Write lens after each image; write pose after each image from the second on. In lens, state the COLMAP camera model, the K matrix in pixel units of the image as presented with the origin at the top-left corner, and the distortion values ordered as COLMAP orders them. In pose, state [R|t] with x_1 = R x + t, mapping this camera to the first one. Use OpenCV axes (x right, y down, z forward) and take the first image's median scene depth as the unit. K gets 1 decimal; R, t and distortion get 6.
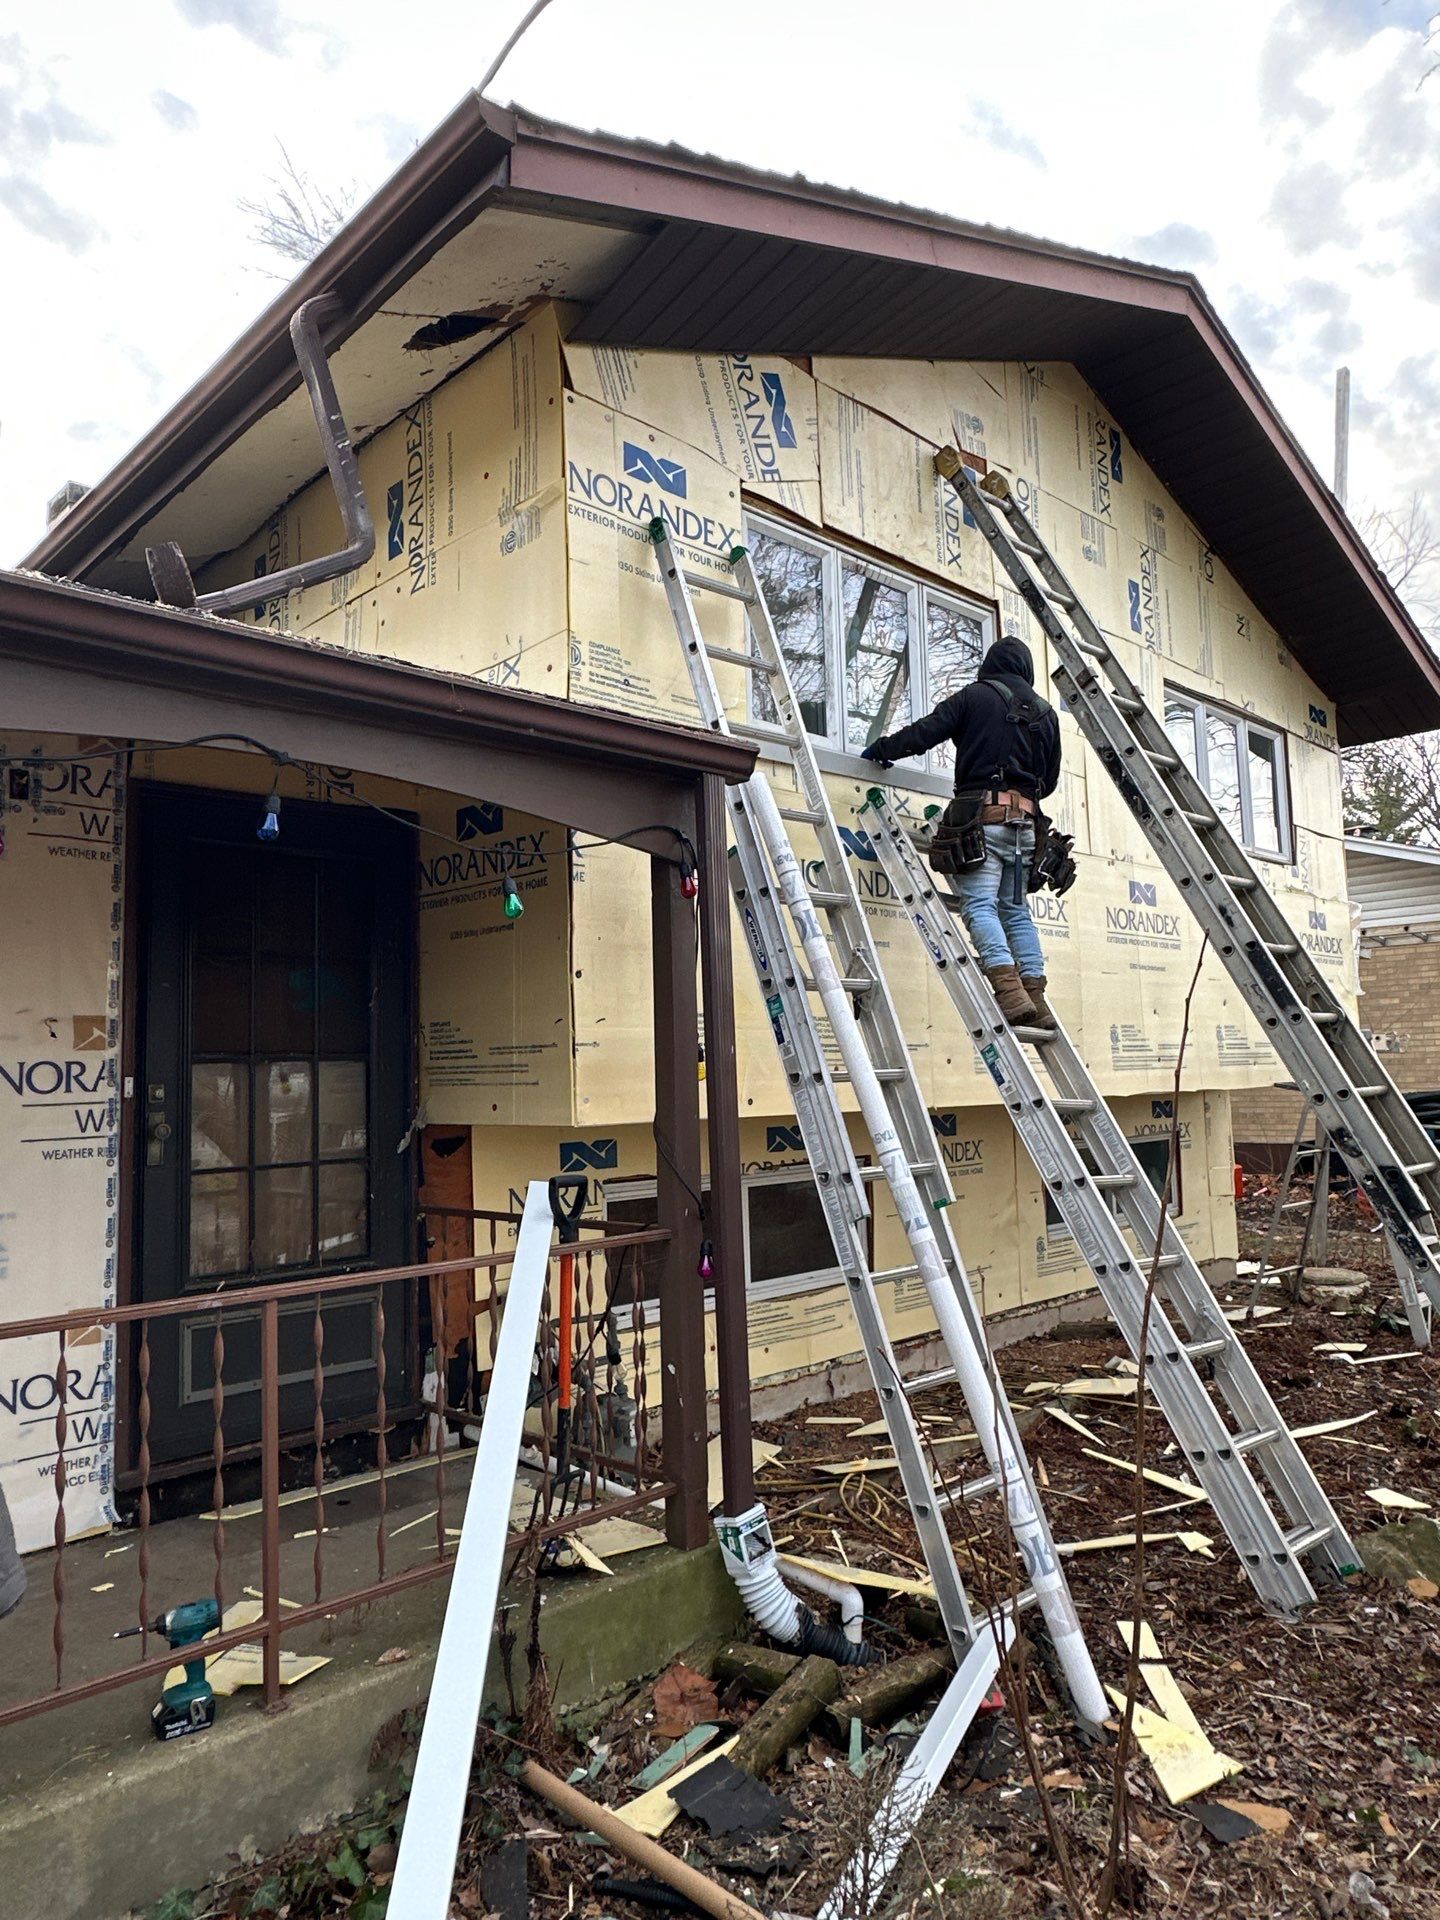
lens RADIAL K [[1207.3, 0, 731.2], [0, 1207.3, 966.8], [0, 0, 1]] dist [-0.010623, 0.005573]
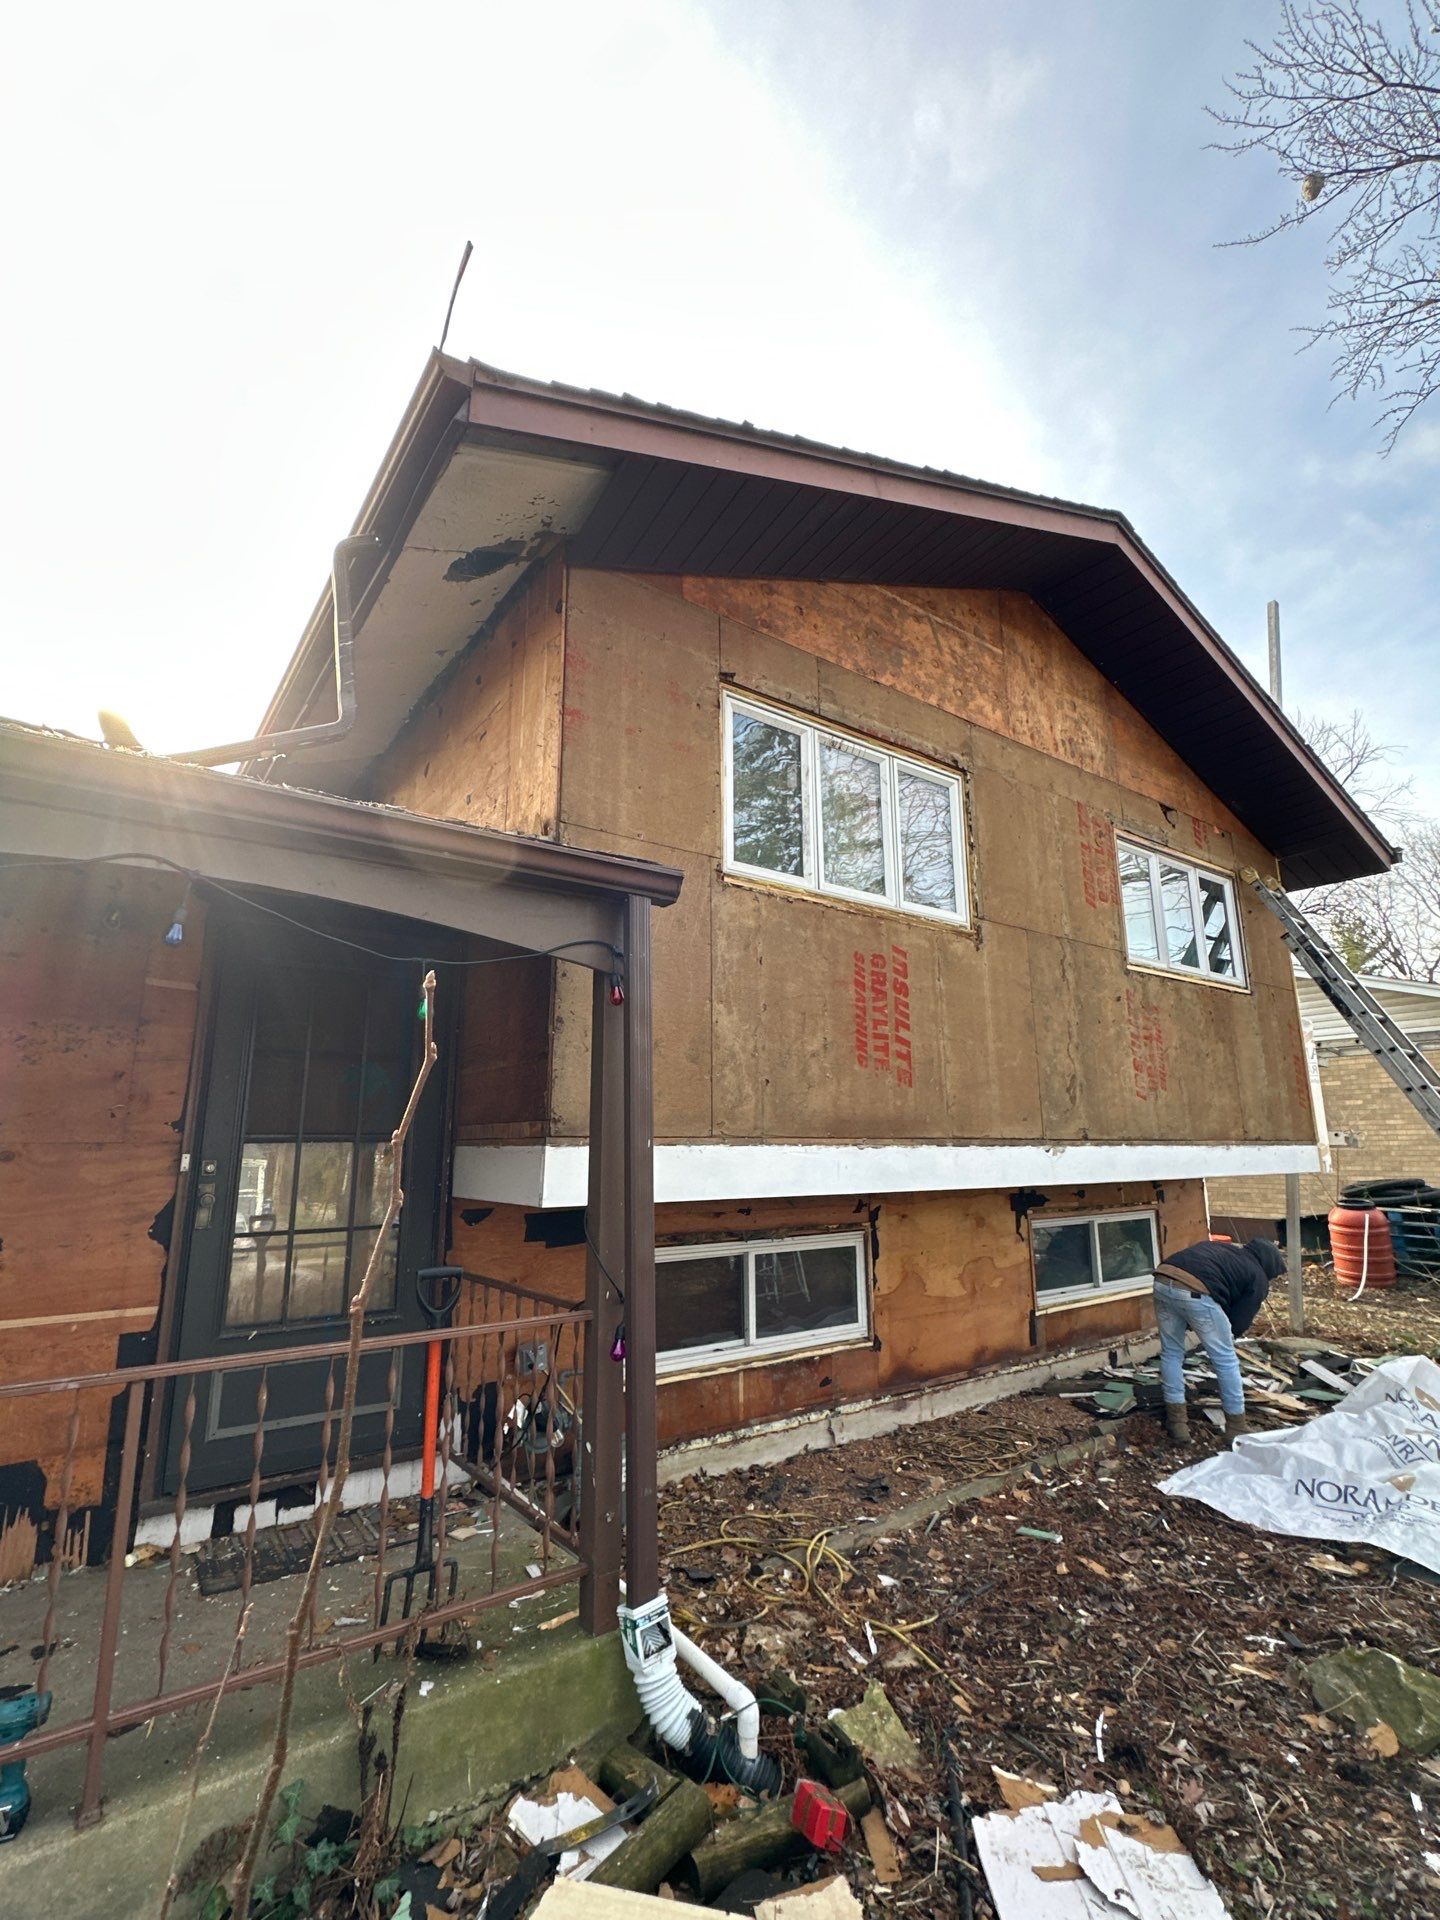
lens RADIAL K [[868.2, 0, 720.6], [0, 868.2, 967.2], [0, 0, 1]] dist [-0.005047, 0.001328]
pose [[0.991033, -0.005868, -0.133490, 0.148616], [-0.009614, 0.993315, -0.115035, 0.000134], [0.133273, 0.115286, 0.984351, 0.188004]]
